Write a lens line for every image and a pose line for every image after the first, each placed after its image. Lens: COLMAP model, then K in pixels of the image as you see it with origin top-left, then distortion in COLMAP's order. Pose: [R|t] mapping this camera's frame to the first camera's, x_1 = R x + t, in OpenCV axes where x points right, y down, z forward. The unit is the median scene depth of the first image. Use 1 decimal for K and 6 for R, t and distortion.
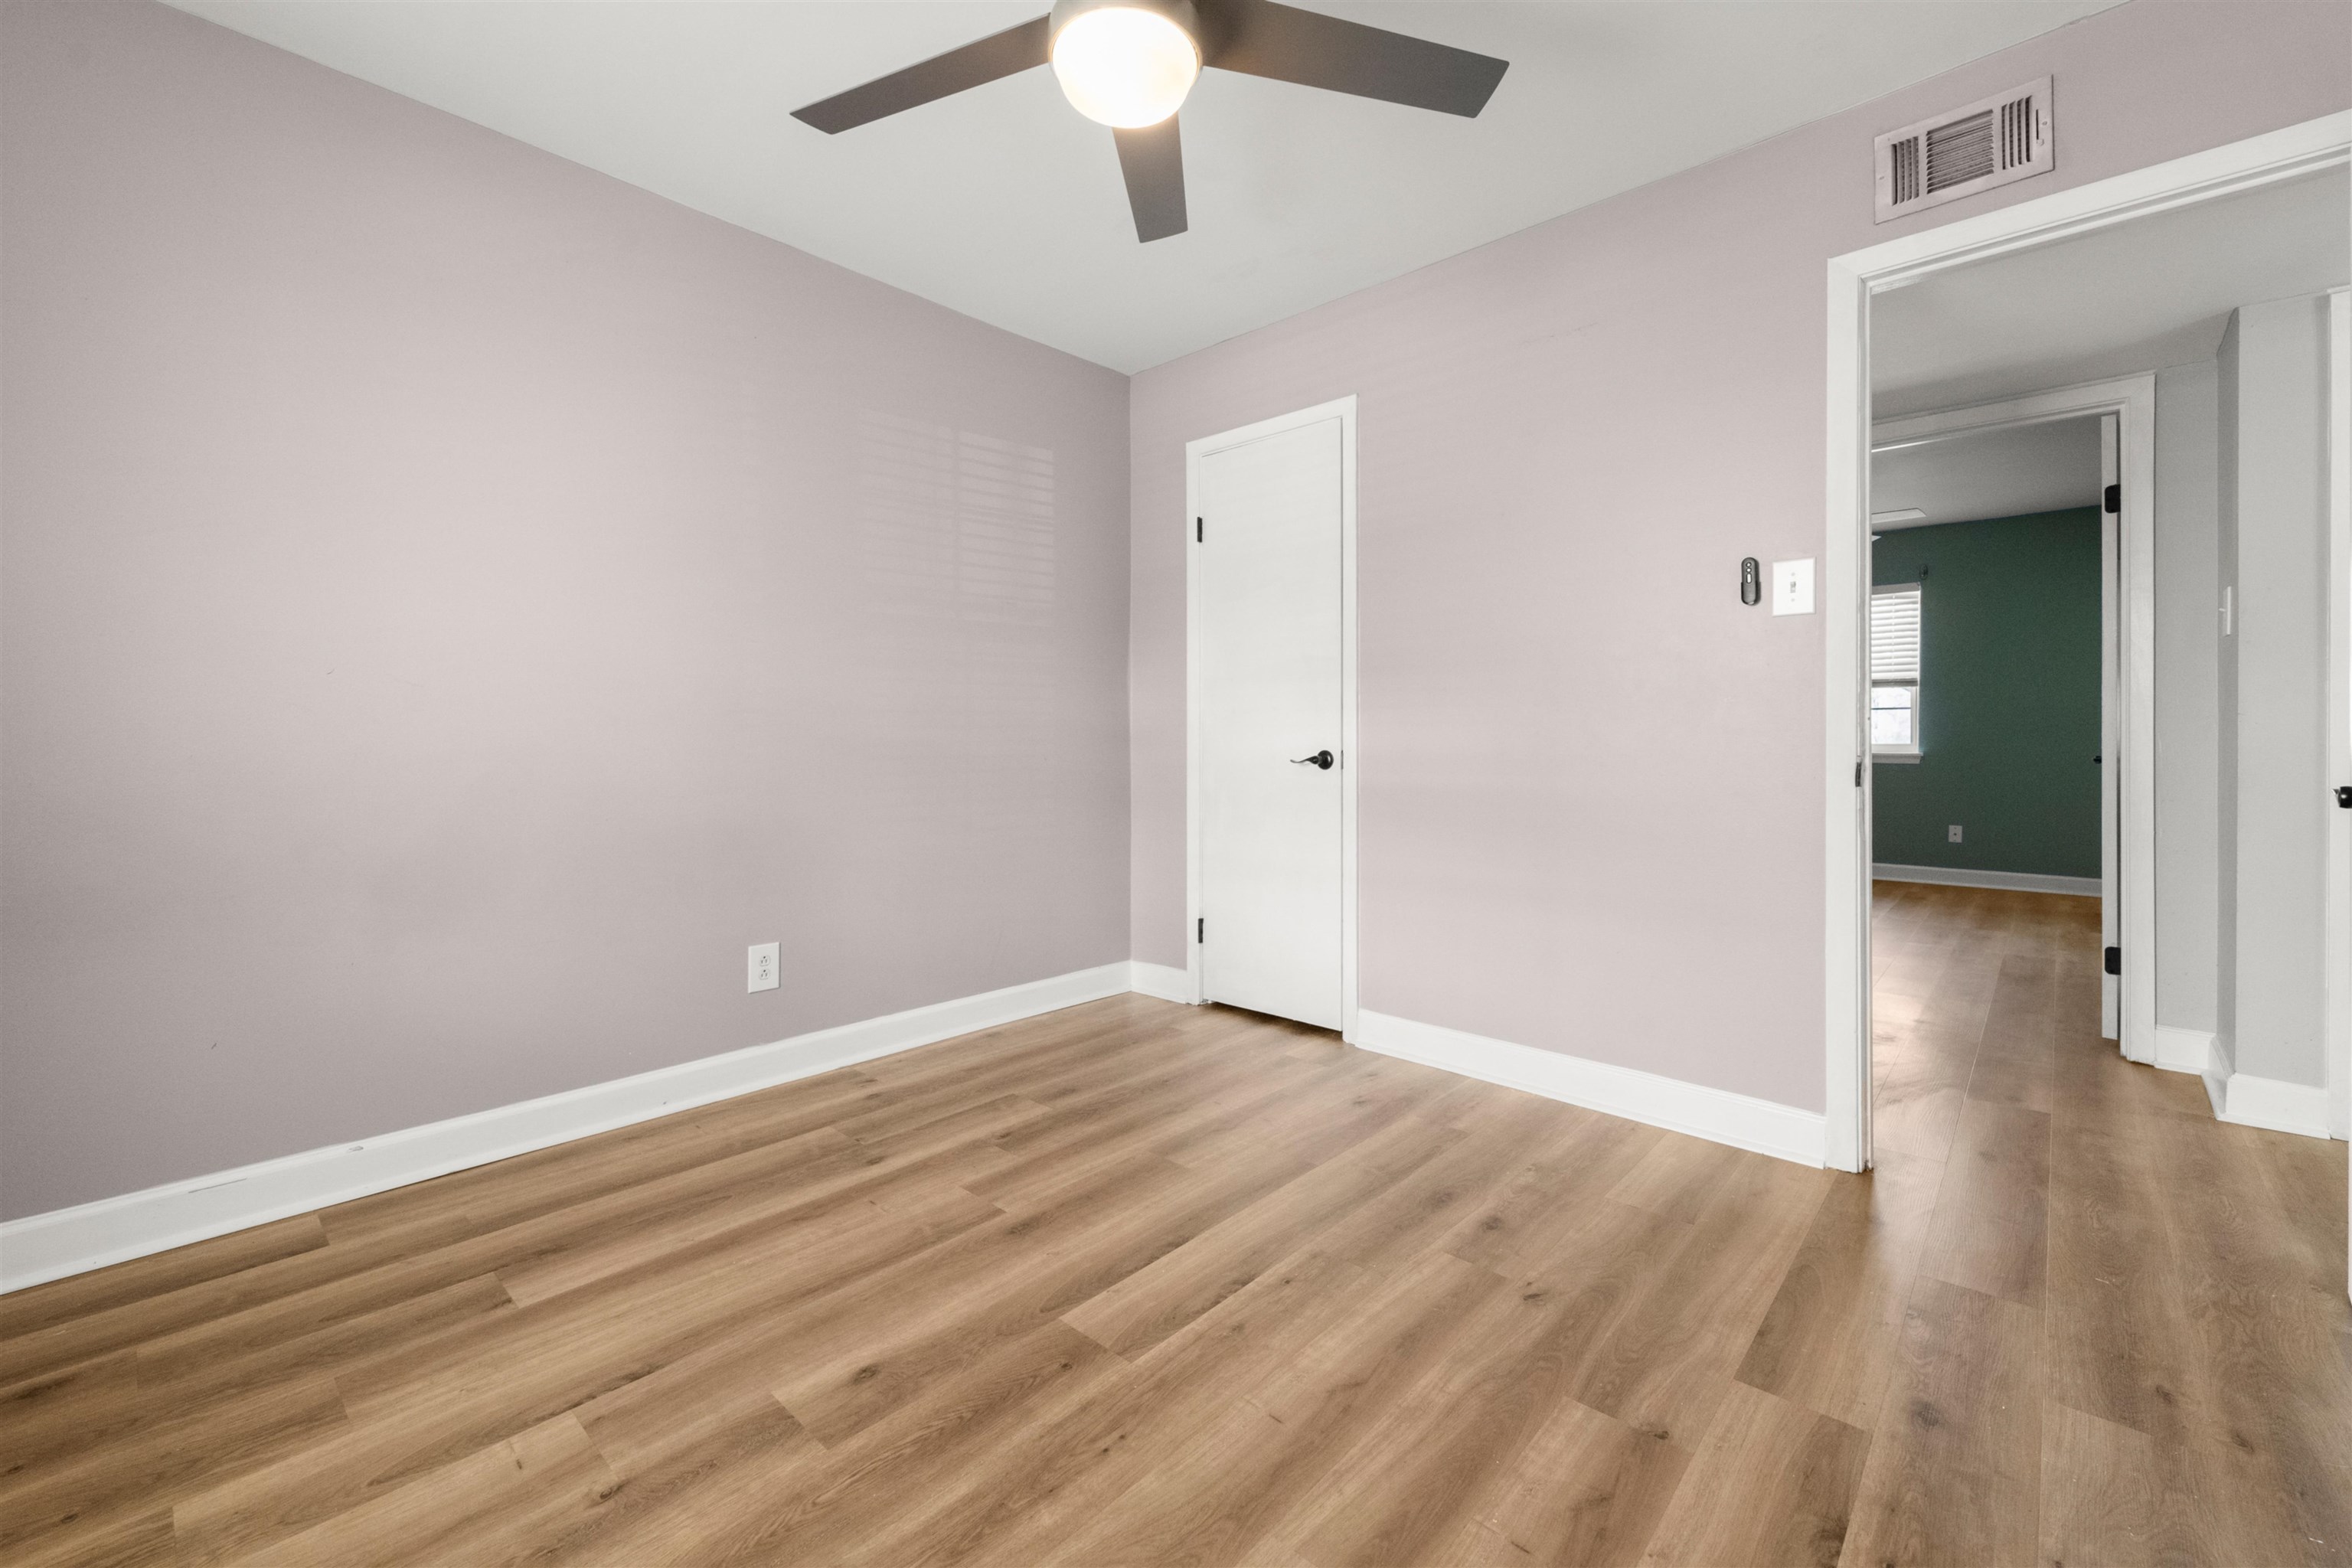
lens RADIAL K [[965.7, 0, 1170.0], [0, 965.7, 743.1], [0, 0, 1]] dist [0.002674, -0.000531]
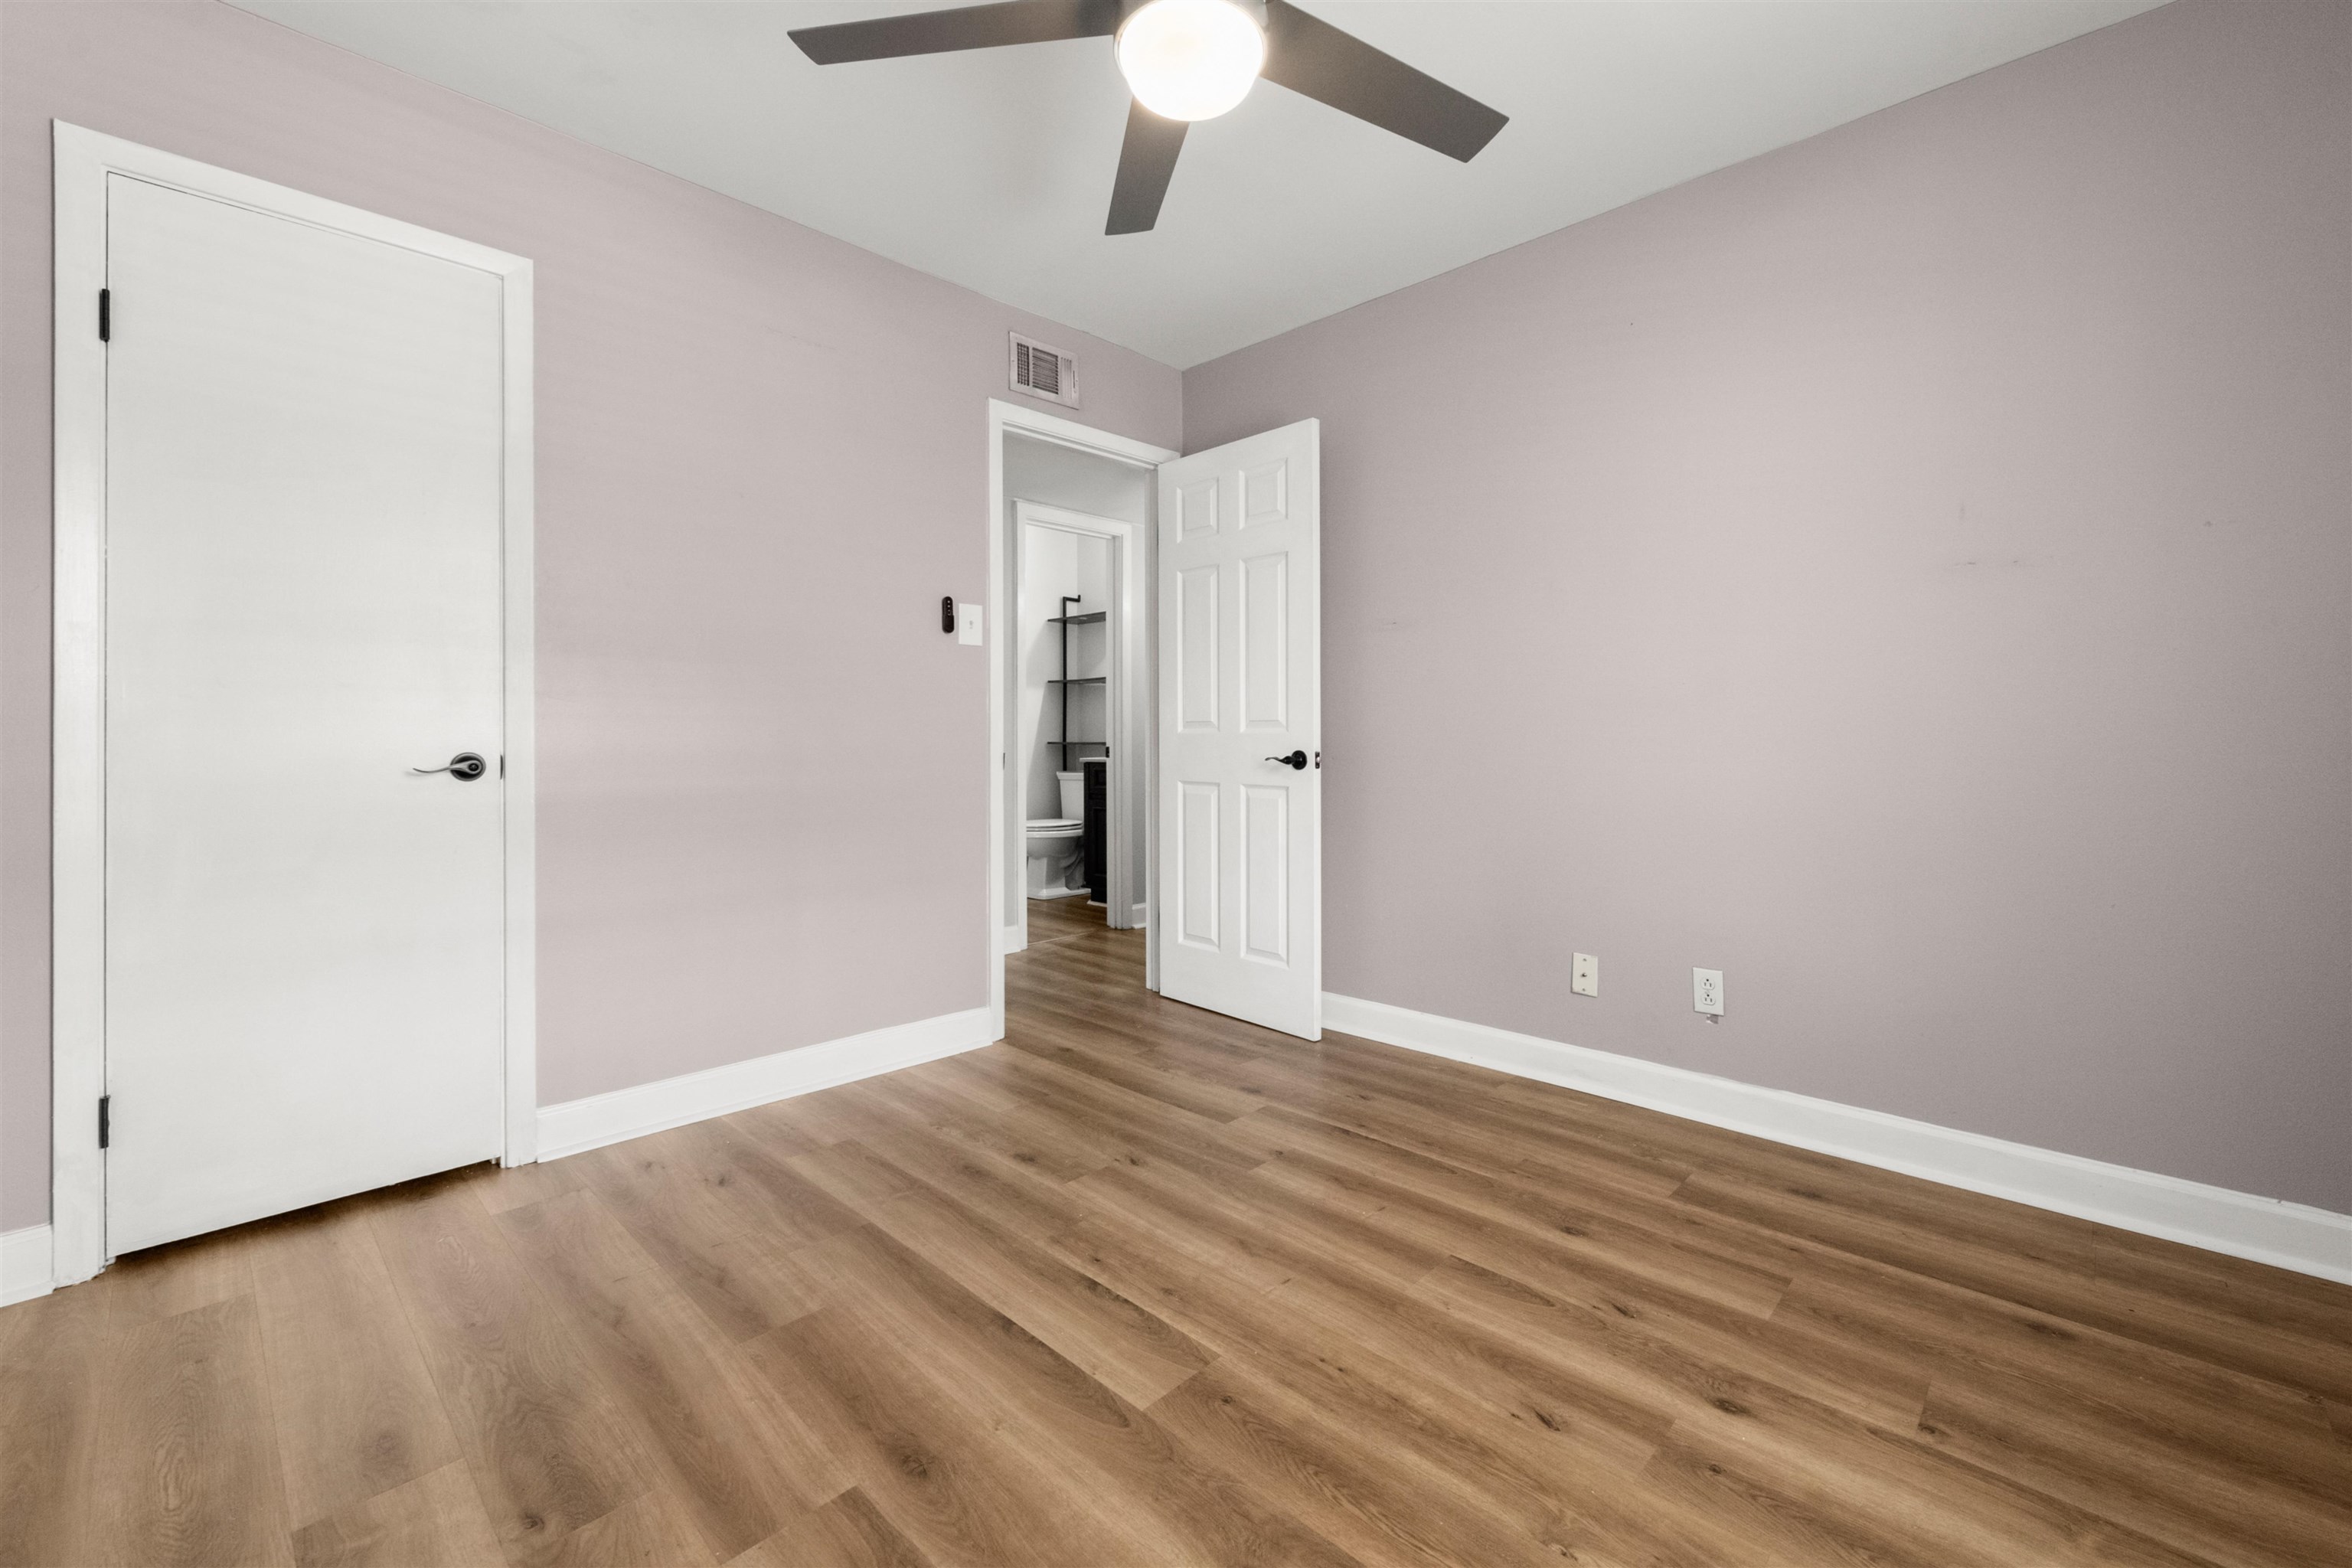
lens RADIAL K [[965.7, 0, 1170.0], [0, 965.7, 743.1], [0, 0, 1]] dist [0.002674, -0.000531]
pose [[0.024825, -0.002987, 0.999687, -0.773485], [0.002821, 0.999992, 0.002918, -0.001446], [-0.999688, 0.002748, 0.024833, 0.756349]]
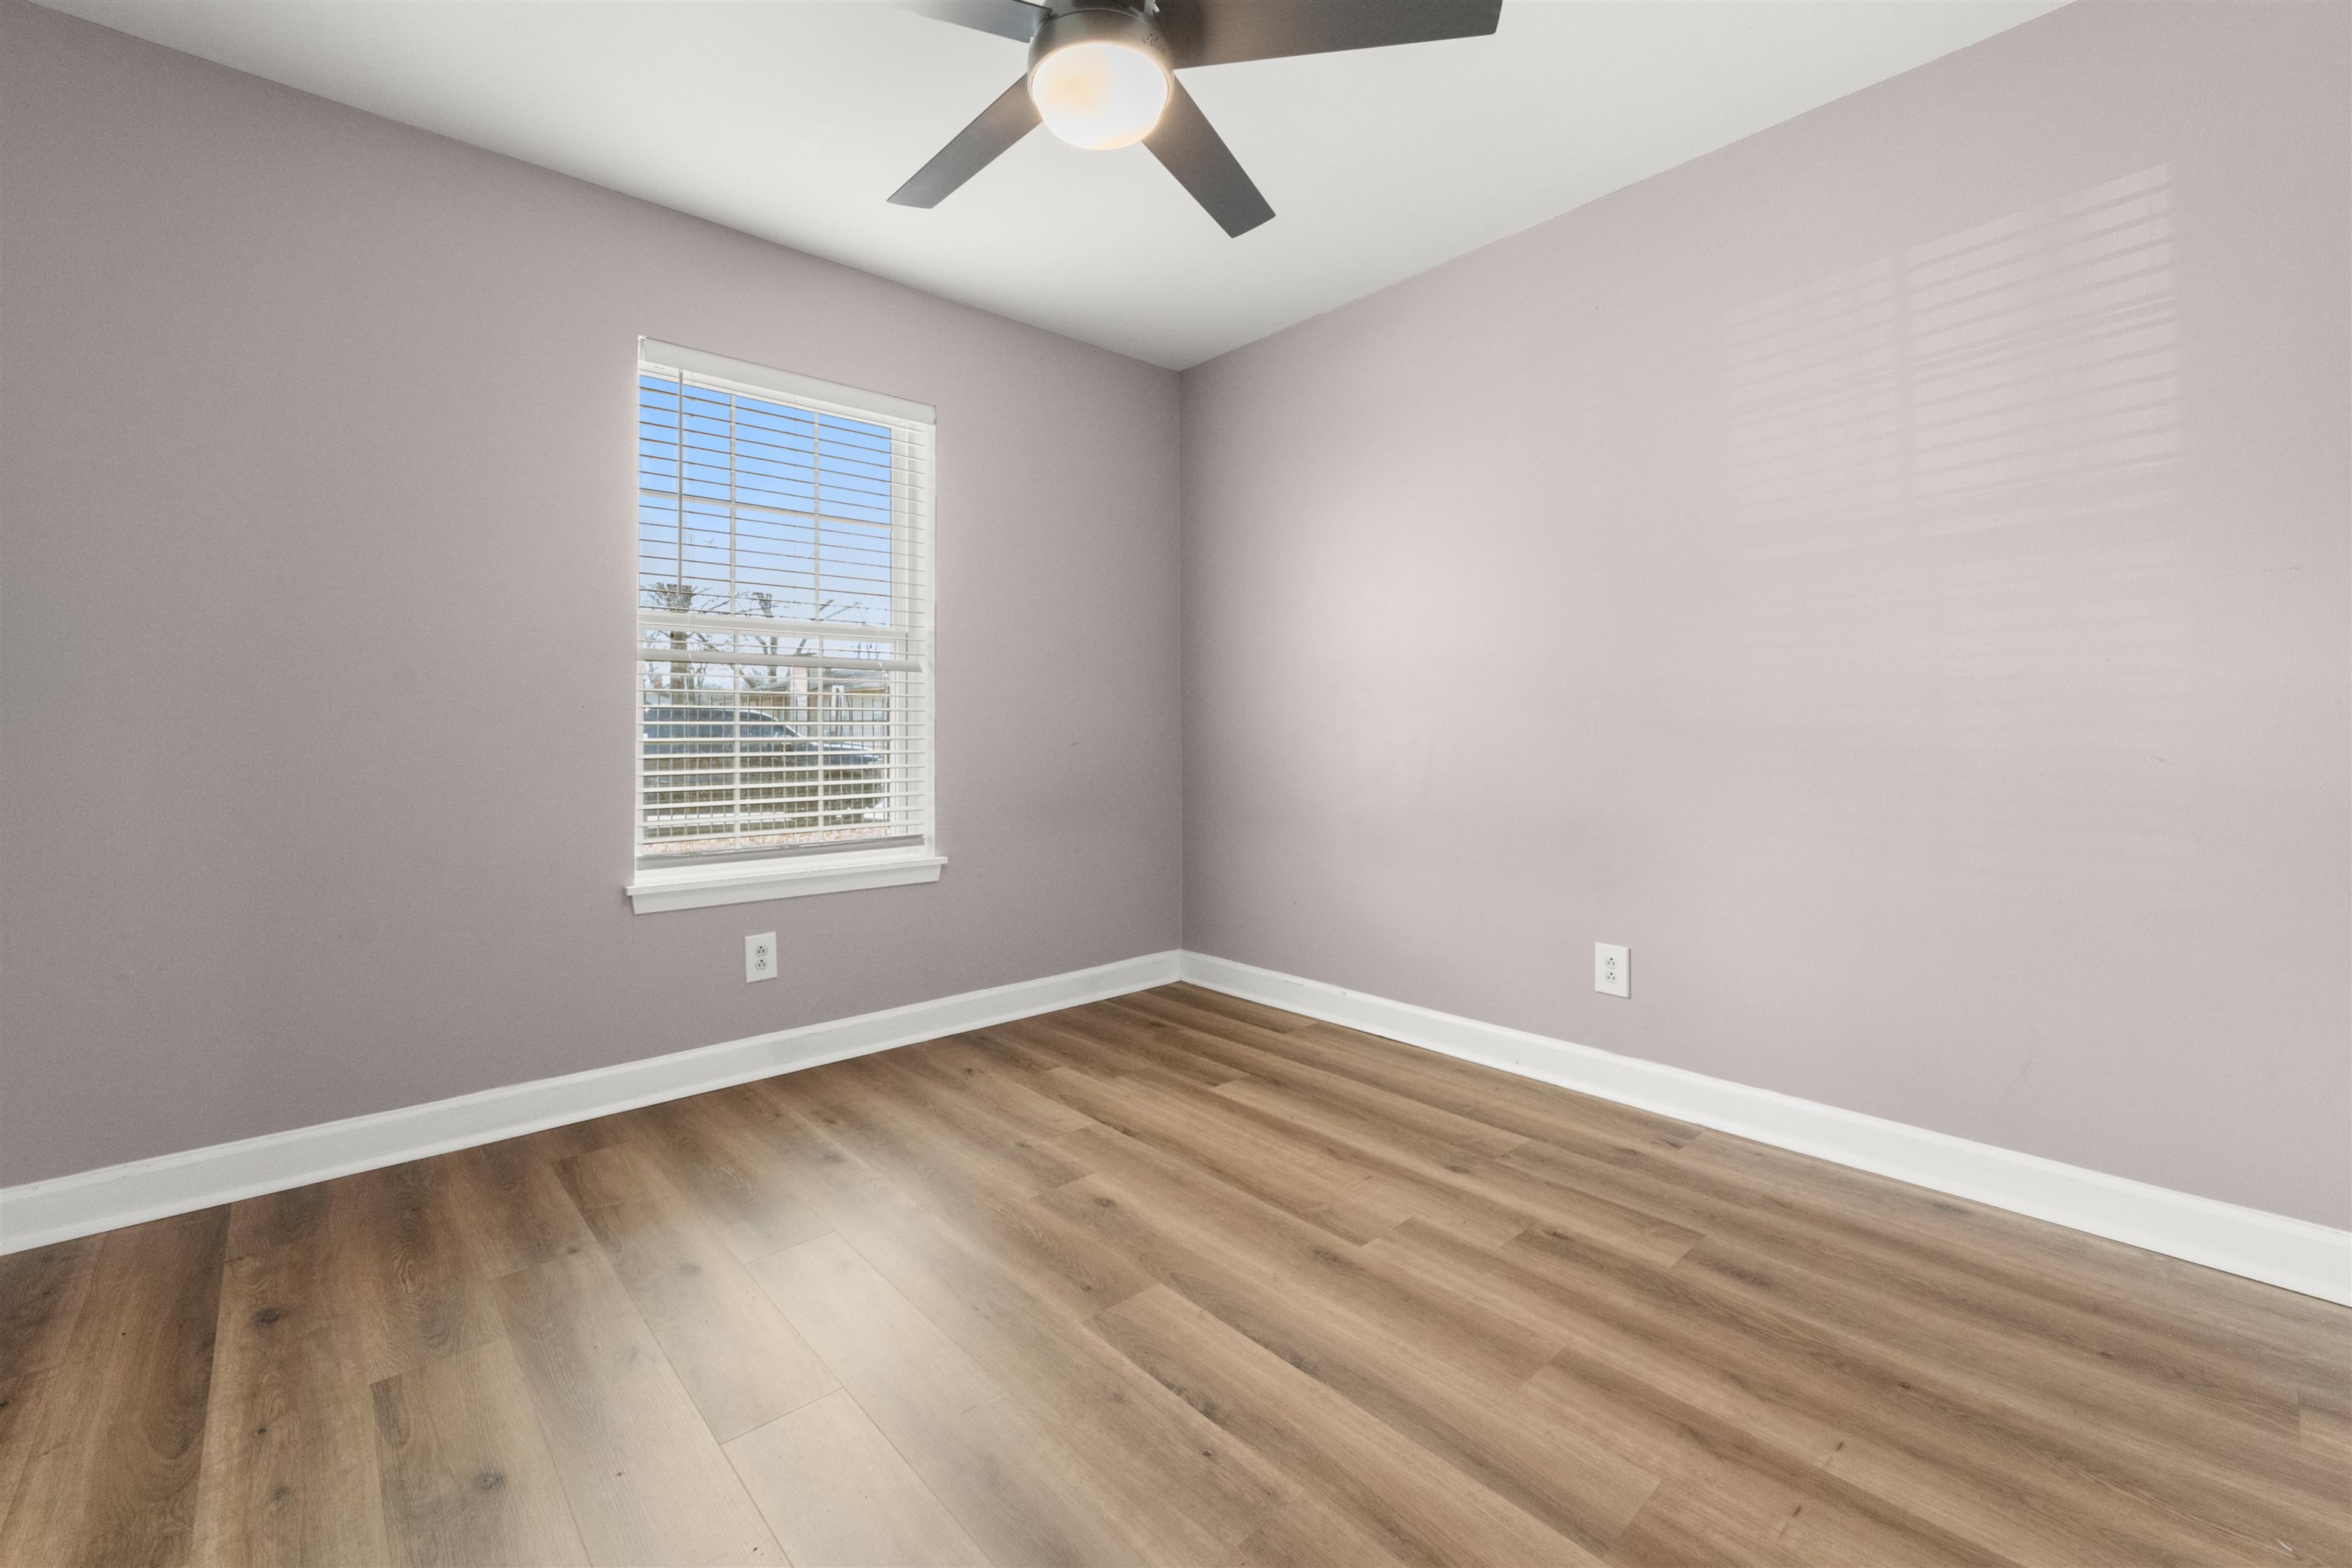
lens RADIAL K [[965.7, 0, 1170.0], [0, 965.7, 743.1], [0, 0, 1]] dist [0.002674, -0.000531]
pose [[-0.092553, 0.013940, -0.995610, 0.731068], [0.002917, 0.999901, 0.013729, -0.004345], [0.995703, -0.001633, -0.092585, 0.881063]]
